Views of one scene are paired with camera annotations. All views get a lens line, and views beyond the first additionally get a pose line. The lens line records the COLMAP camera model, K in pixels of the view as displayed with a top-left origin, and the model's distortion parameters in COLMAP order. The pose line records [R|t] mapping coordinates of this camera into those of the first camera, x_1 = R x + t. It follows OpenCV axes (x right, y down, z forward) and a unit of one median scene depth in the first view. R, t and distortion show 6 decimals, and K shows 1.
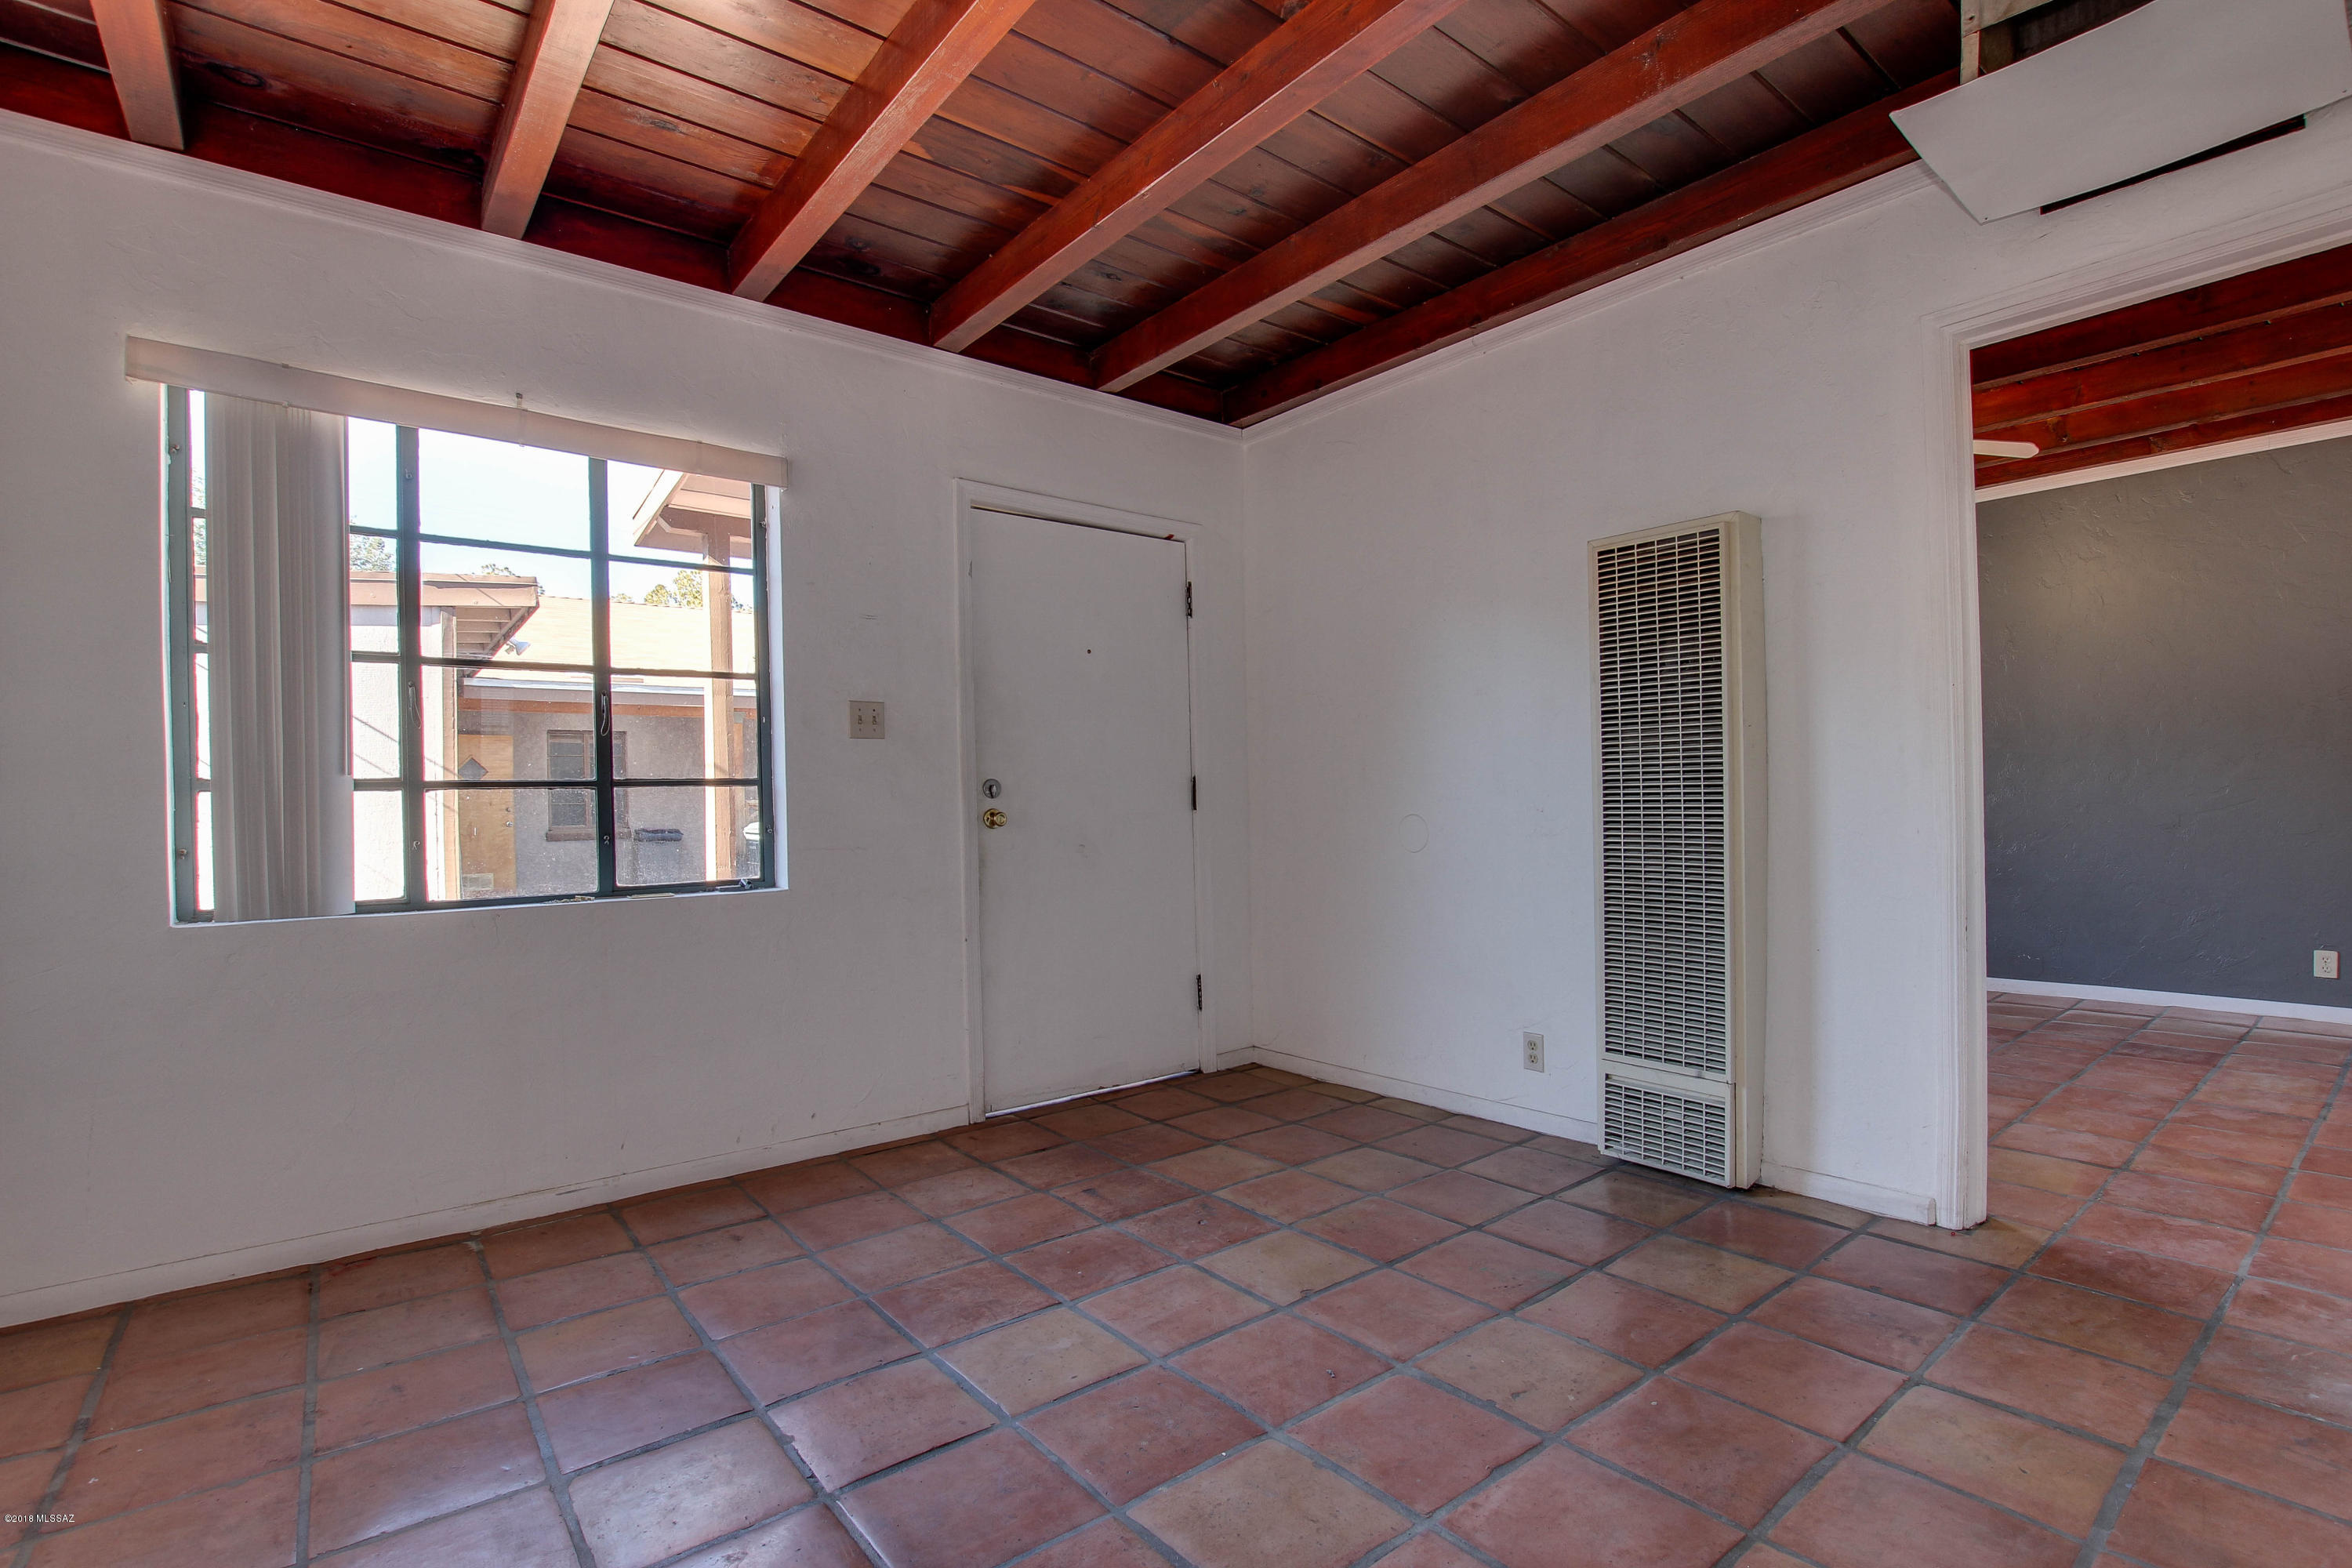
lens RADIAL K [[1084.8, 0, 1193.3], [0, 1084.8, 802.8], [0, 0, 1]] dist [-0.029274, 0.005594]
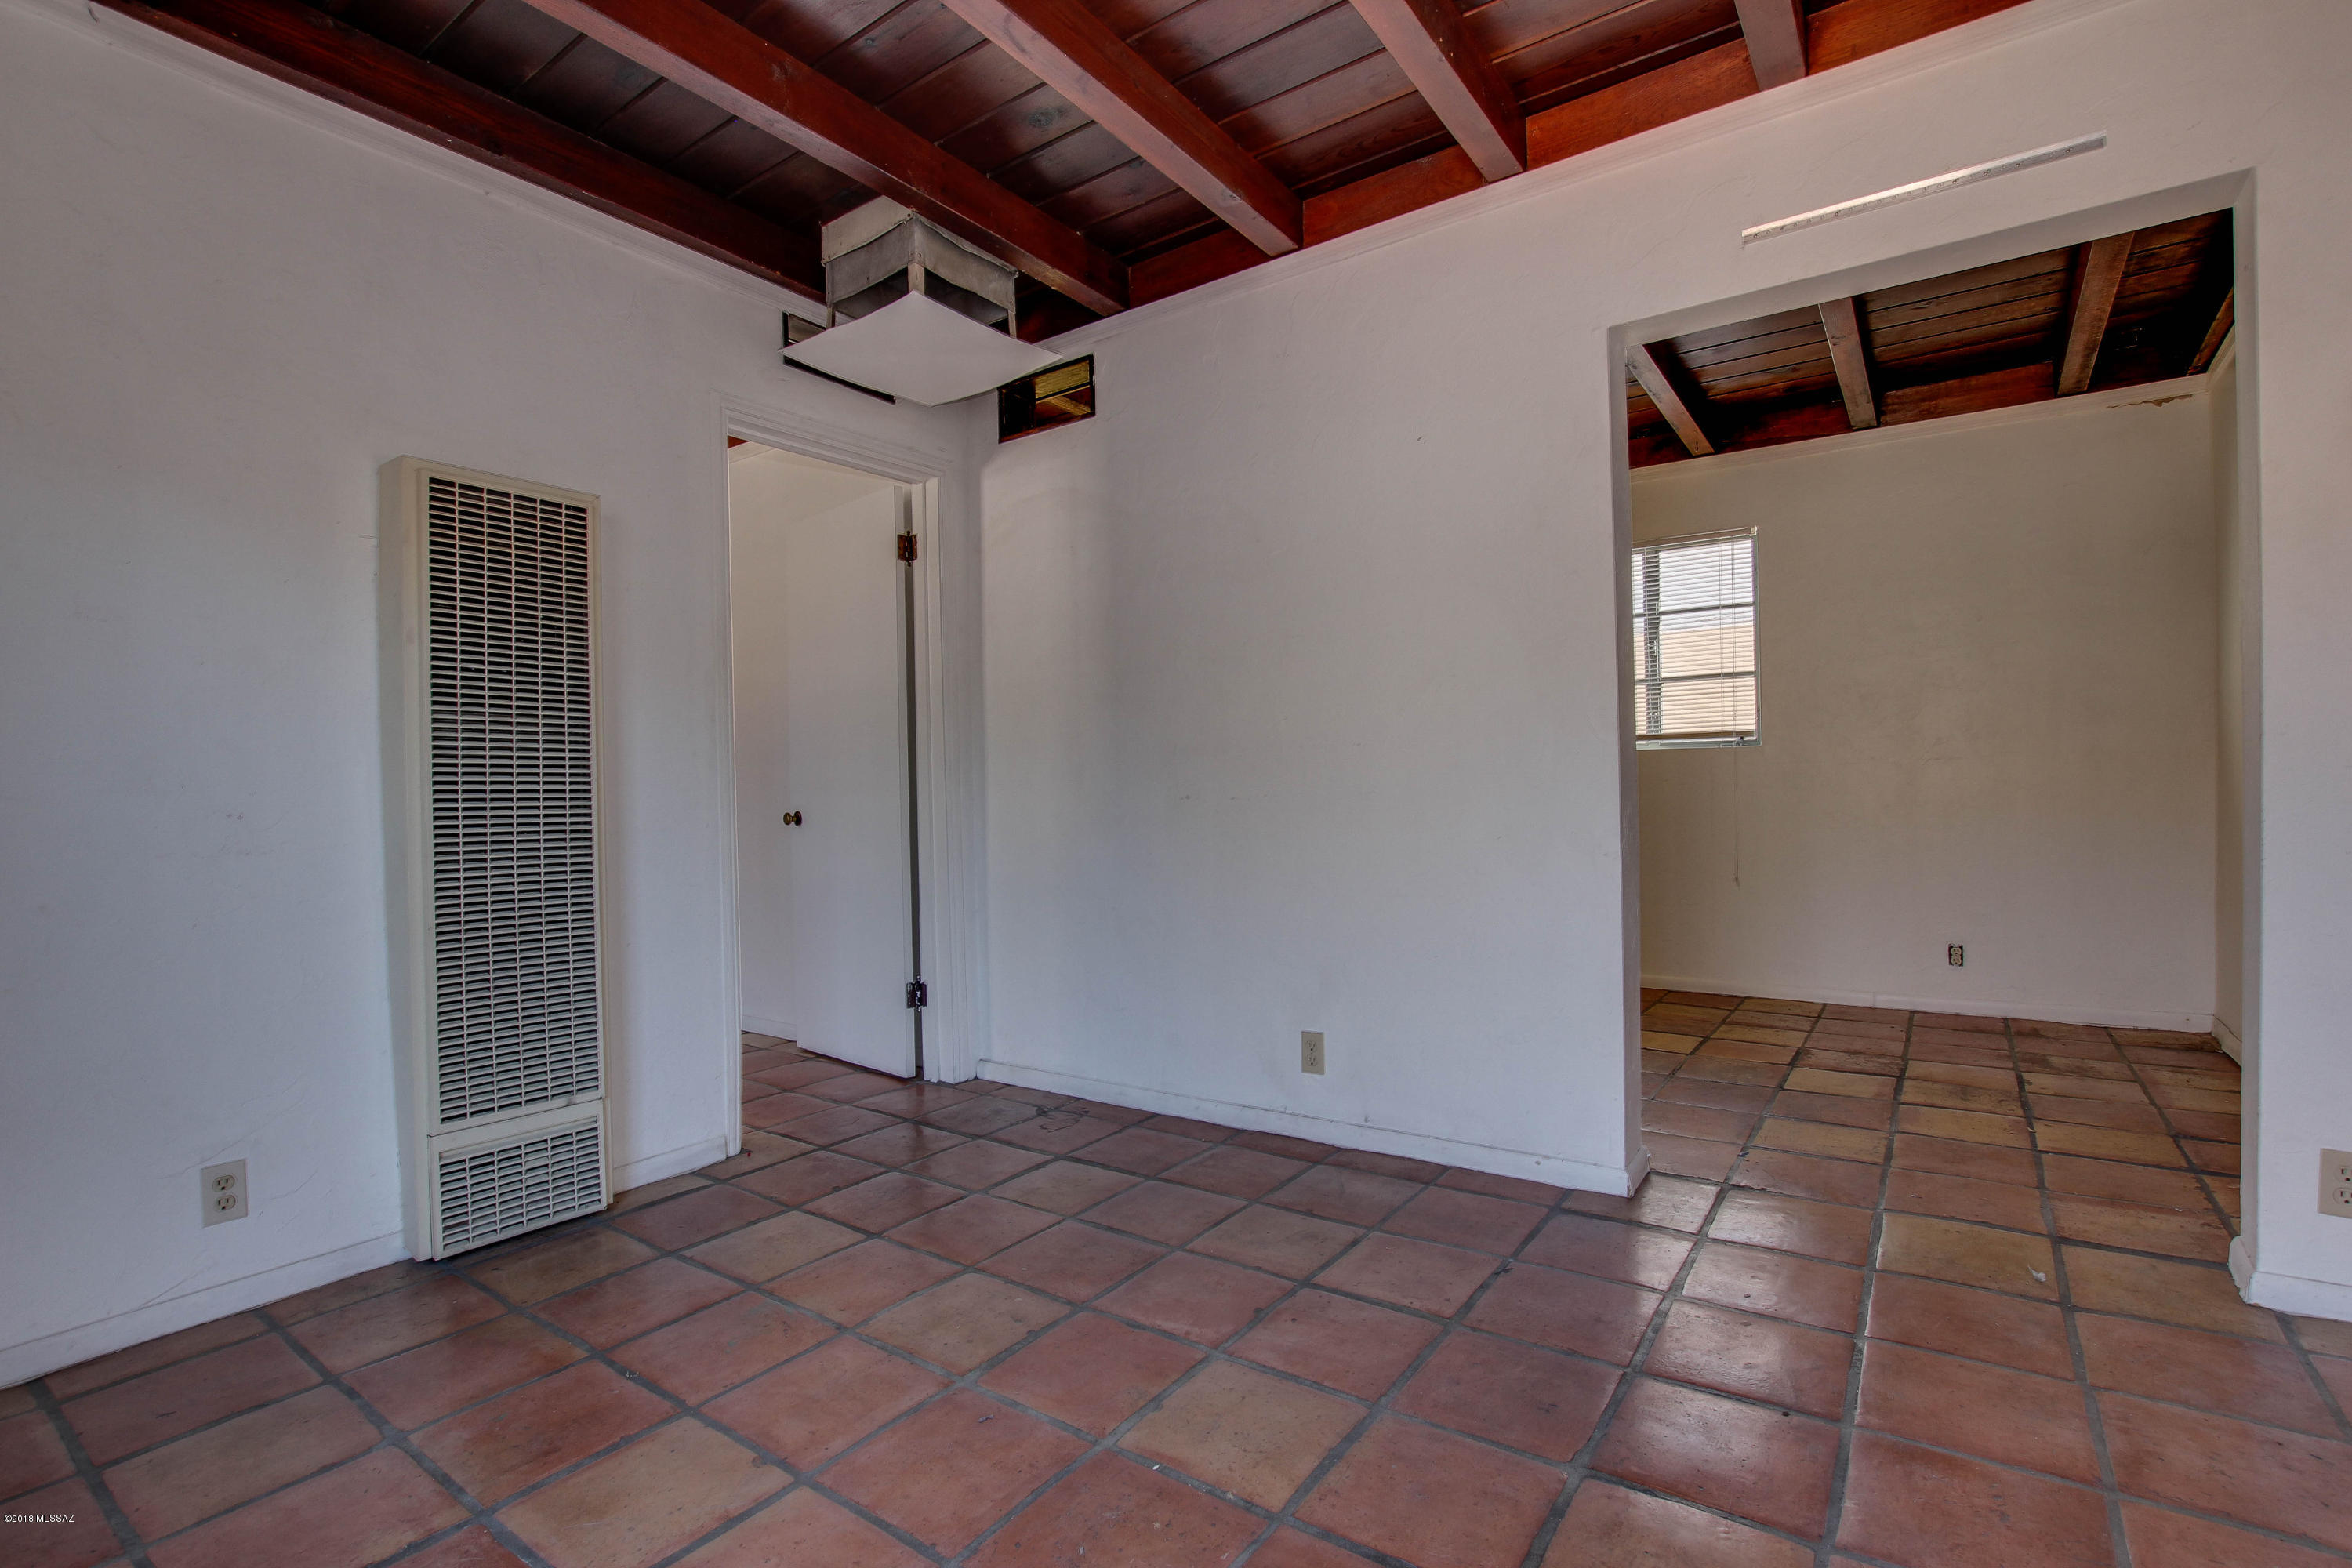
lens RADIAL K [[1084.8, 0, 1193.3], [0, 1084.8, 802.8], [0, 0, 1]] dist [-0.029274, 0.005594]
pose [[-0.266731, 0.013939, 0.963670, -0.537116], [0.025182, 0.999655, -0.007489, 0.021294], [-0.963442, 0.022269, -0.266990, 0.726642]]
